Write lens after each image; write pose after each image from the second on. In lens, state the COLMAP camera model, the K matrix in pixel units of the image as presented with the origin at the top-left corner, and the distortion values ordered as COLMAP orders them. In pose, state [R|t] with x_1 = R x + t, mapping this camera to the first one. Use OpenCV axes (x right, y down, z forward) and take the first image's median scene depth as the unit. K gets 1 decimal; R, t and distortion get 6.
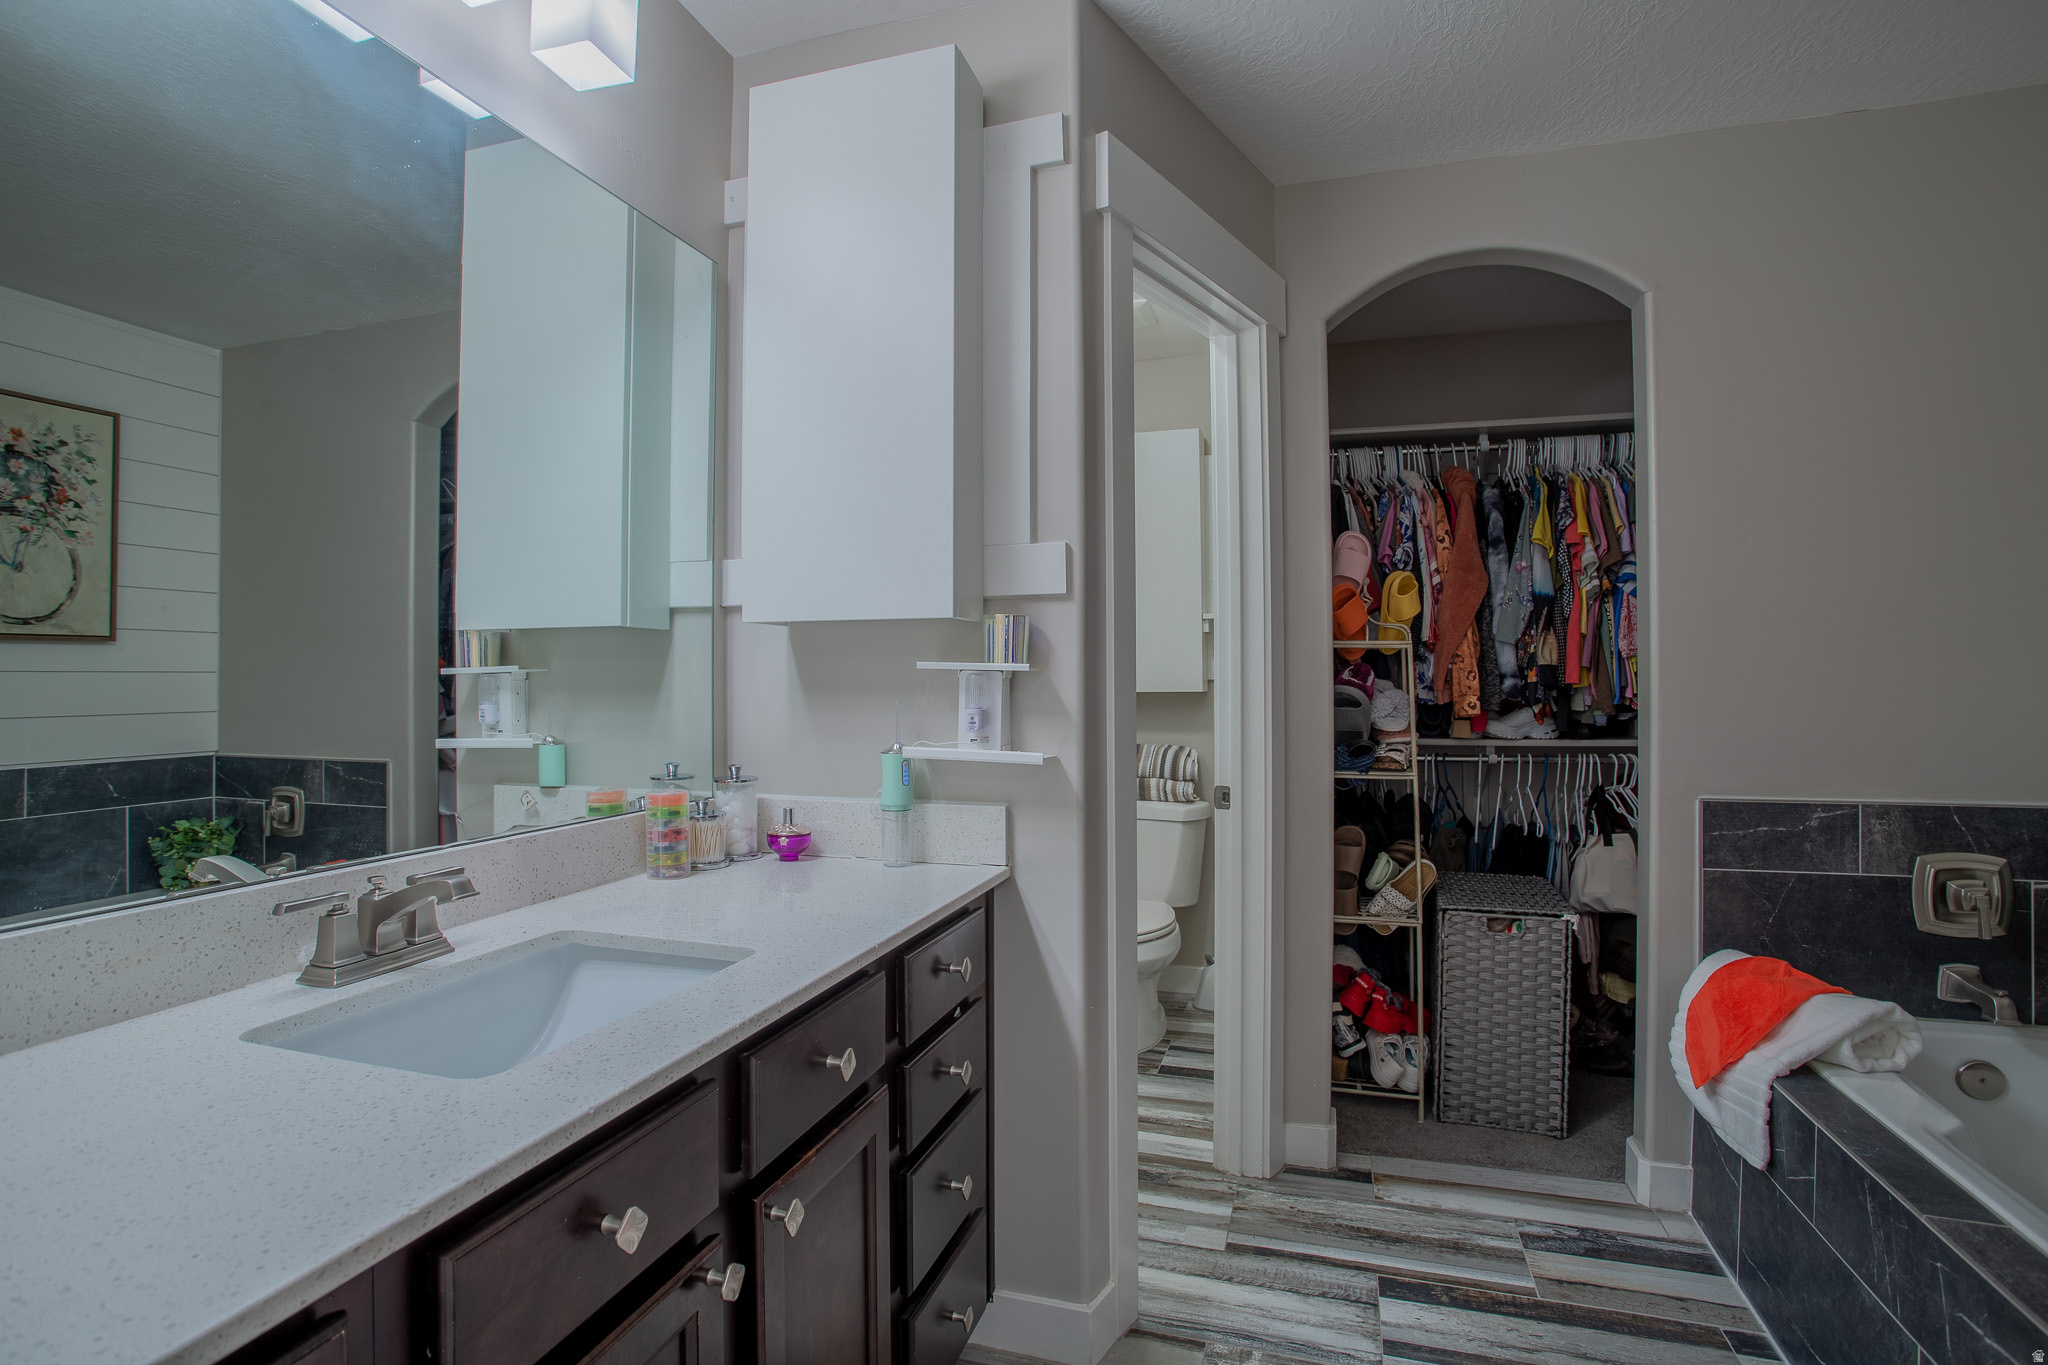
lens RADIAL K [[976.8, 0, 1020.3], [0, 976.8, 678.5], [0, 0, 1]] dist [-0.006579, -0.000364]
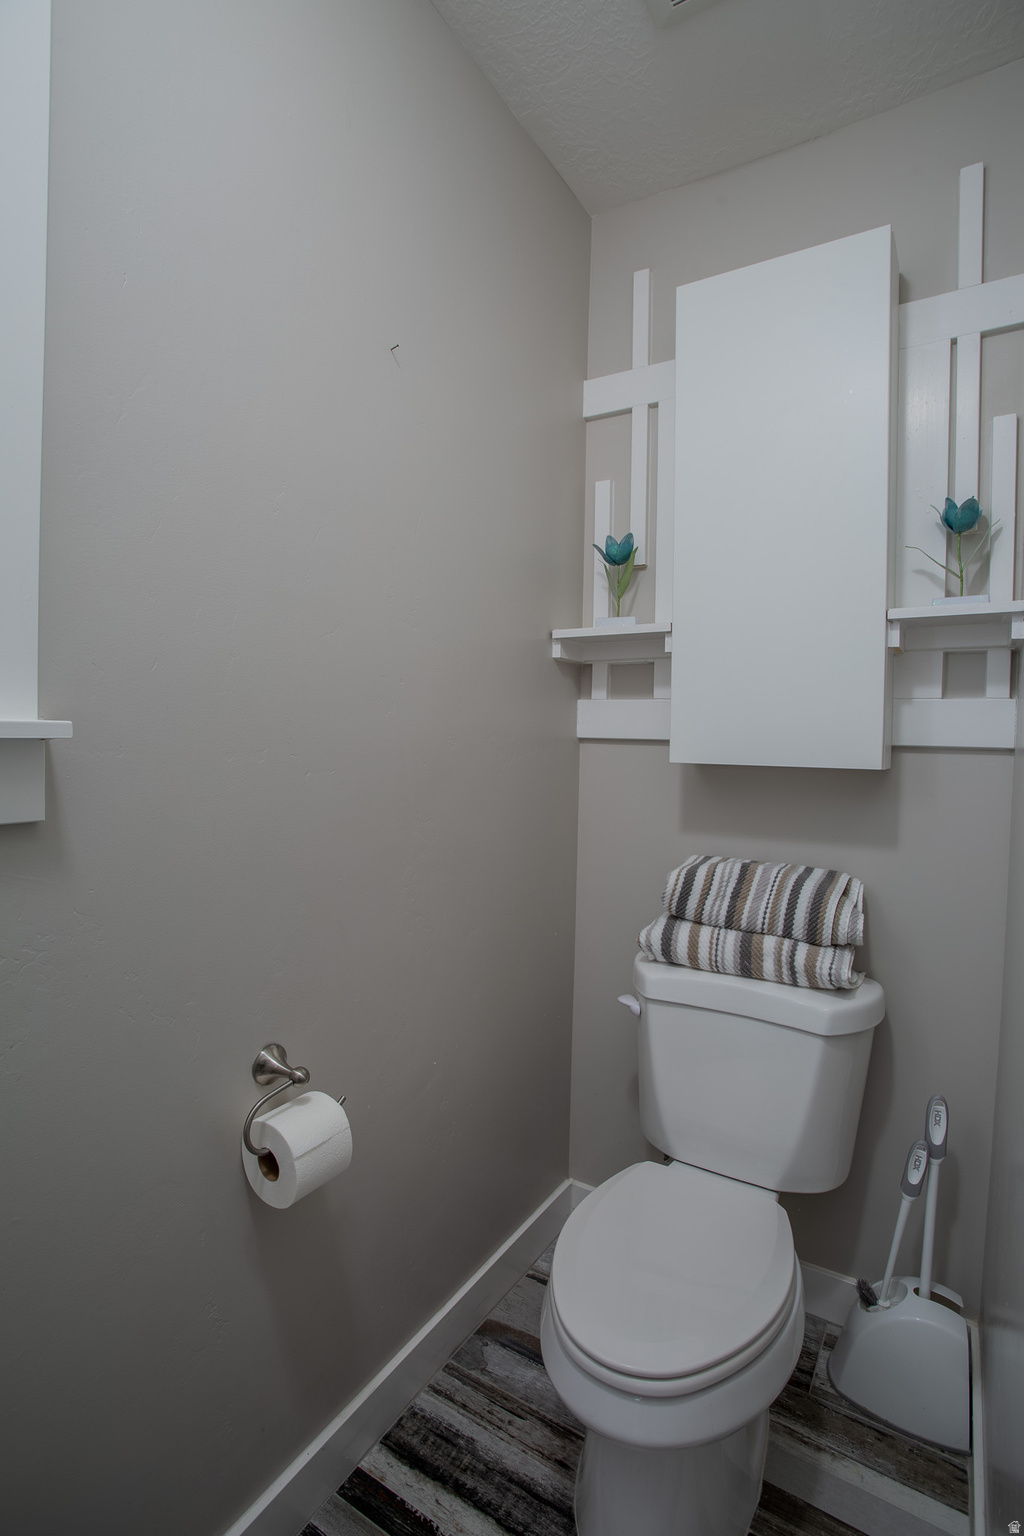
lens RADIAL K [[732.6, 0, 516.7], [0, 732.6, 765.0], [0, 0, 1]] dist [-0.006579, -0.000364]
pose [[0.962659, 0.026166, -0.269450, 0.109121], [-0.019767, 0.999455, 0.026435, 0.002971], [0.269995, -0.020122, 0.962651, 0.589879]]
